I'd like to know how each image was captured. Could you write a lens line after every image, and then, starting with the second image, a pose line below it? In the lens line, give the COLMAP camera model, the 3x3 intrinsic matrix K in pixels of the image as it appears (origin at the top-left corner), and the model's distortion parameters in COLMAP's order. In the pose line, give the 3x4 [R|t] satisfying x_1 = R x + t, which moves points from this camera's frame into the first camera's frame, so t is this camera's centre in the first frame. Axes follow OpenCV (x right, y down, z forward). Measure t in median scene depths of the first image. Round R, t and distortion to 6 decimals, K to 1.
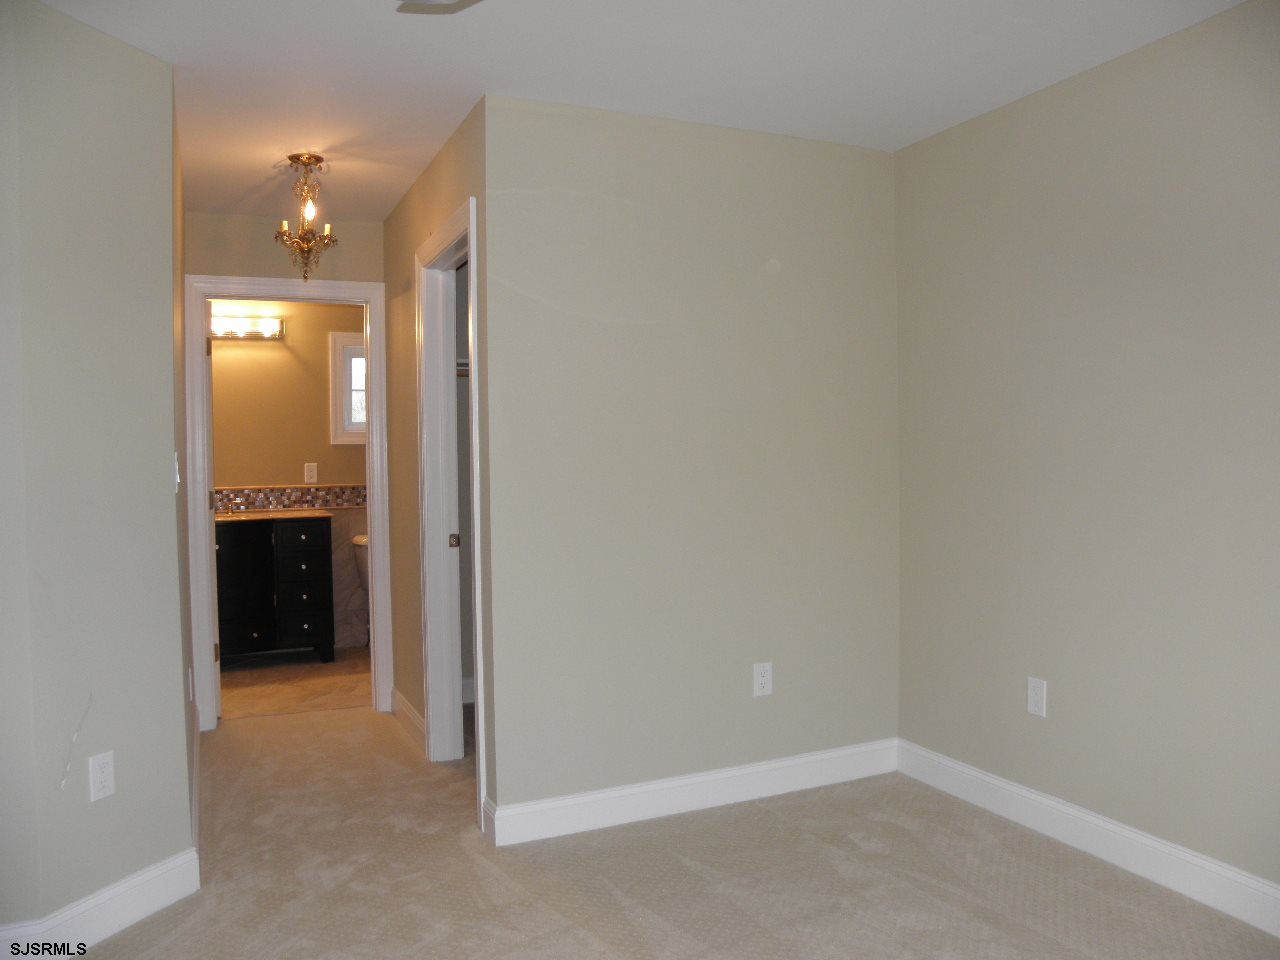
lens RADIAL K [[996.1, 0, 640.0], [0, 996.1, 480.0], [0, 0, 1]] dist [-0.154486, 0.097447]
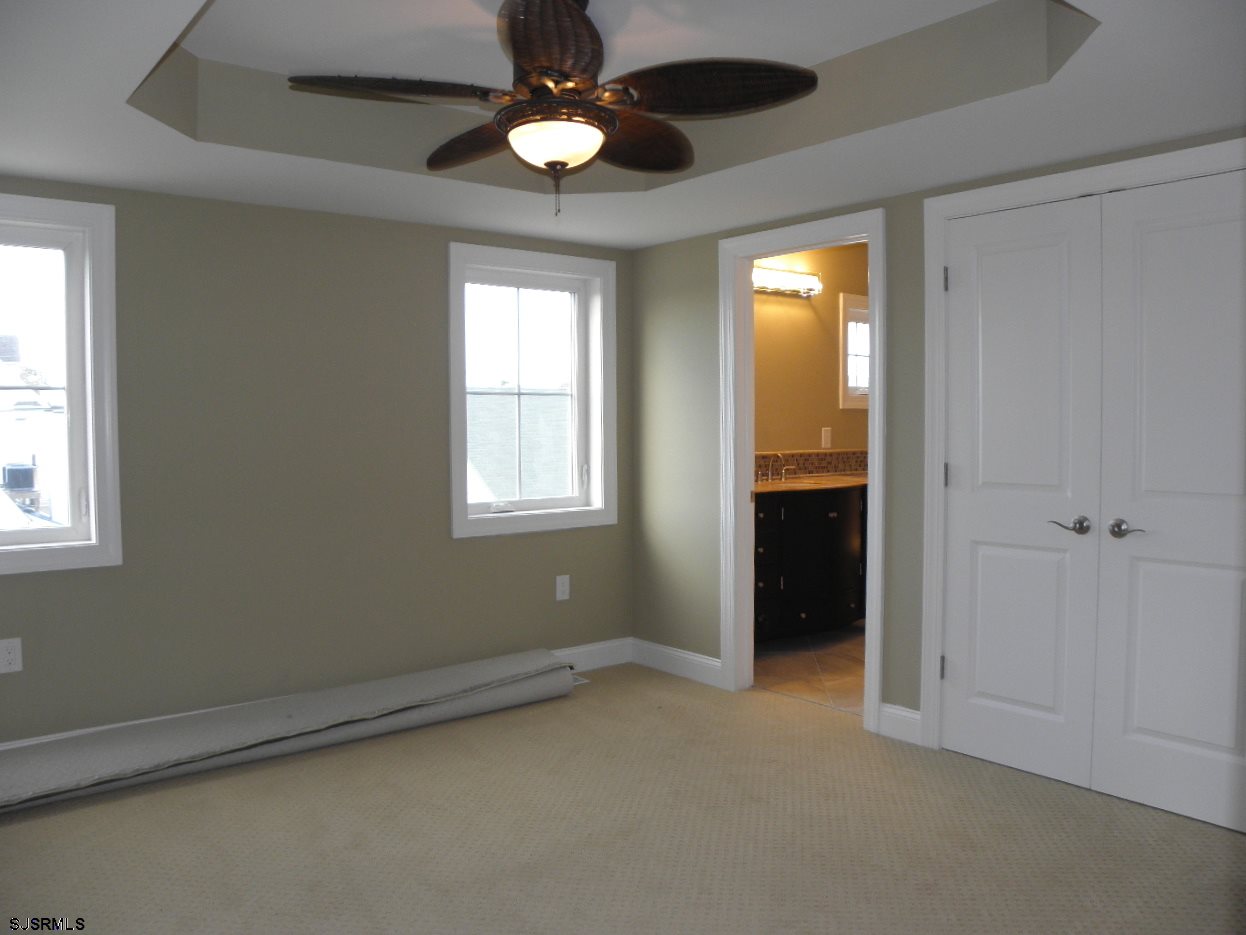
lens RADIAL K [[969.6, 0, 623.0], [0, 969.6, 467.5], [0, 0, 1]] dist [-0.154486, 0.097447]
pose [[0.967781, -0.003537, 0.251769, -0.769999], [0.000735, 0.999937, 0.011221, 0.011339], [-0.251793, -0.010675, 0.967722, 0.130161]]
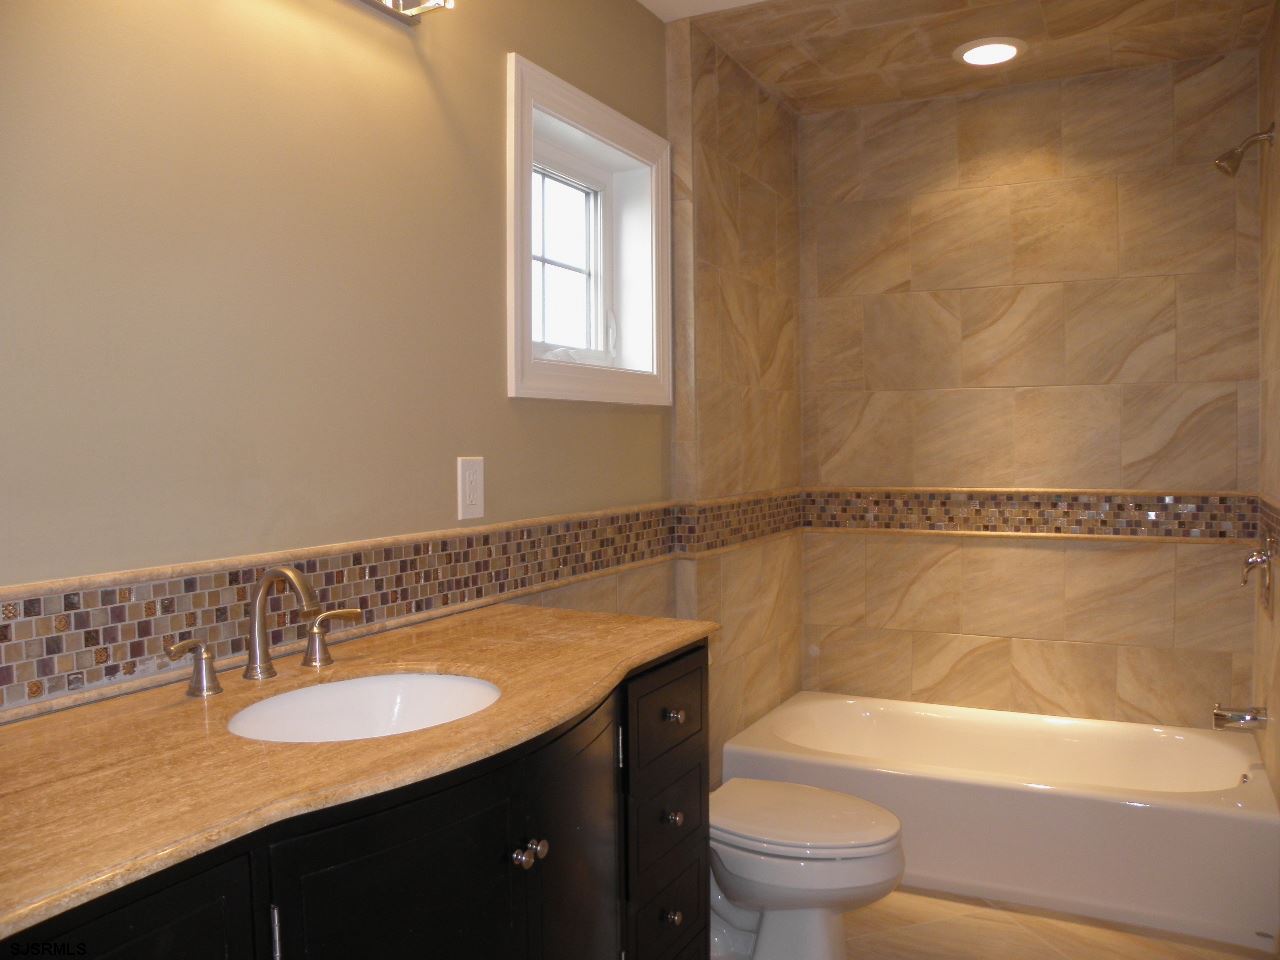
lens RADIAL K [[996.1, 0, 640.0], [0, 996.1, 480.0], [0, 0, 1]] dist [-0.154486, 0.097447]
pose [[0.791764, -0.017747, 0.610569, -0.482443], [0.020703, 0.999783, 0.002213, -0.009213], [-0.610476, 0.010889, 0.791960, 0.724048]]
